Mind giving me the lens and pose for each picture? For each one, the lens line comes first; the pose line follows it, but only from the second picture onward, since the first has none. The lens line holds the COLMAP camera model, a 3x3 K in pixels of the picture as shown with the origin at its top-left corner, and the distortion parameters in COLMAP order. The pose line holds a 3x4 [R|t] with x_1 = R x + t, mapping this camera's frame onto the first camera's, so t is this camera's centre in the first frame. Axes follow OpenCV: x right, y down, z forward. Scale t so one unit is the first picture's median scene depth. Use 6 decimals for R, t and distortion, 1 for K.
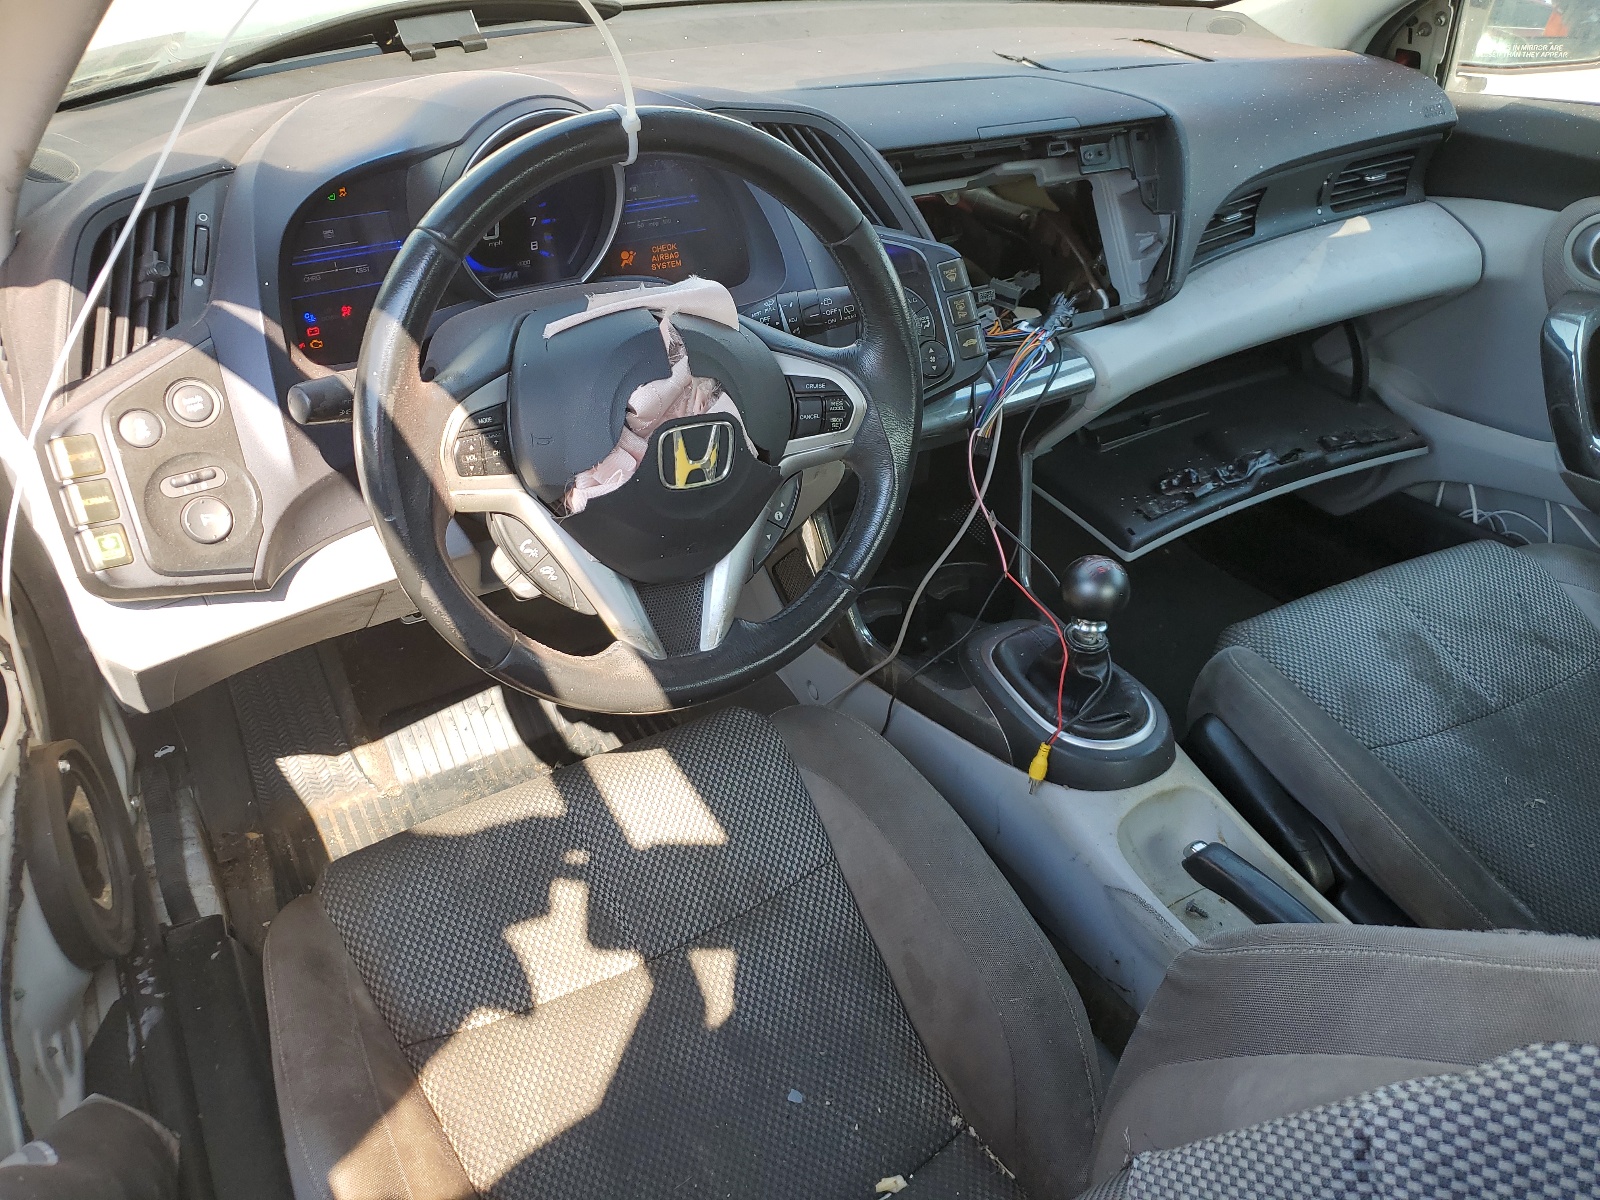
lens RADIAL K [[1245.2, 0, 796.6], [0, 1245.2, 585.1], [0, 0, 1]] dist [0.003158, 0.010514]
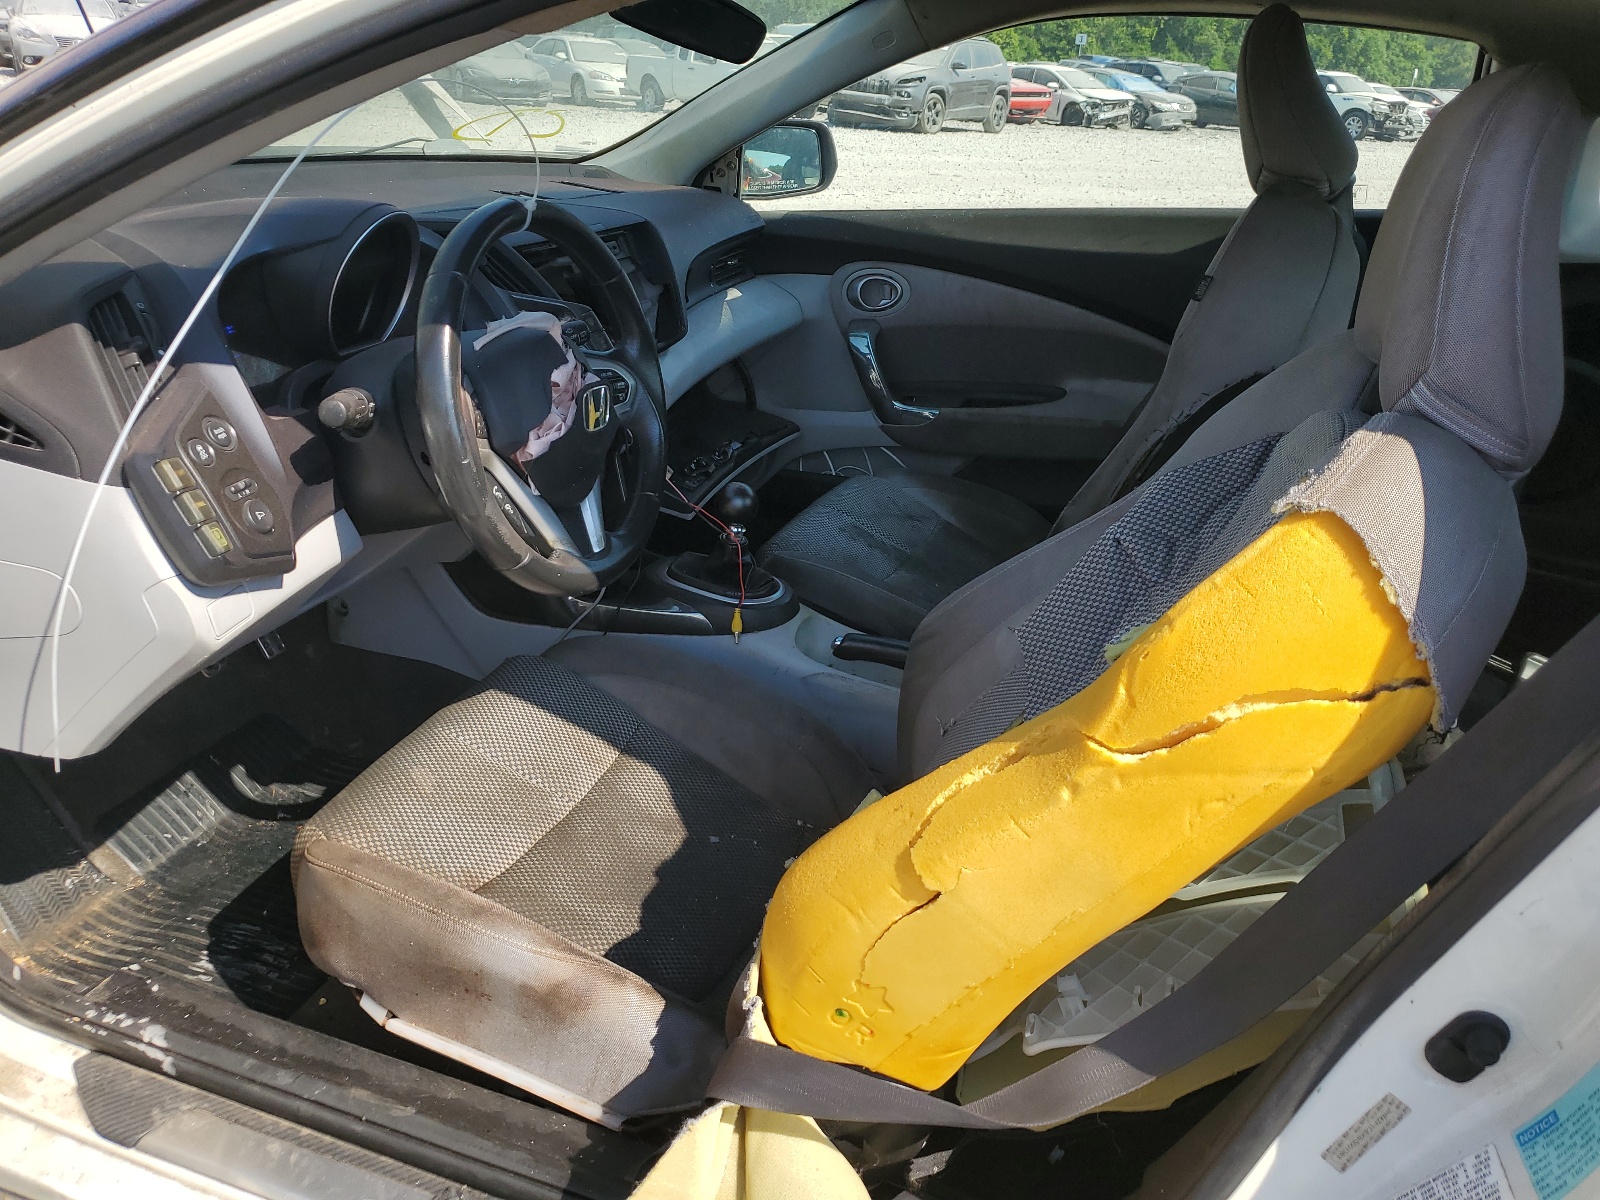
lens RADIAL K [[1245.2, 0, 805.0], [0, 1245.2, 604.5], [0, 0, 1]] dist [0.003158, 0.010514]
pose [[0.764653, -0.225072, 0.603862, -0.636628], [0.296626, 0.954790, -0.019738, 0.173104], [-0.572118, 0.194214, 0.796845, -0.255177]]
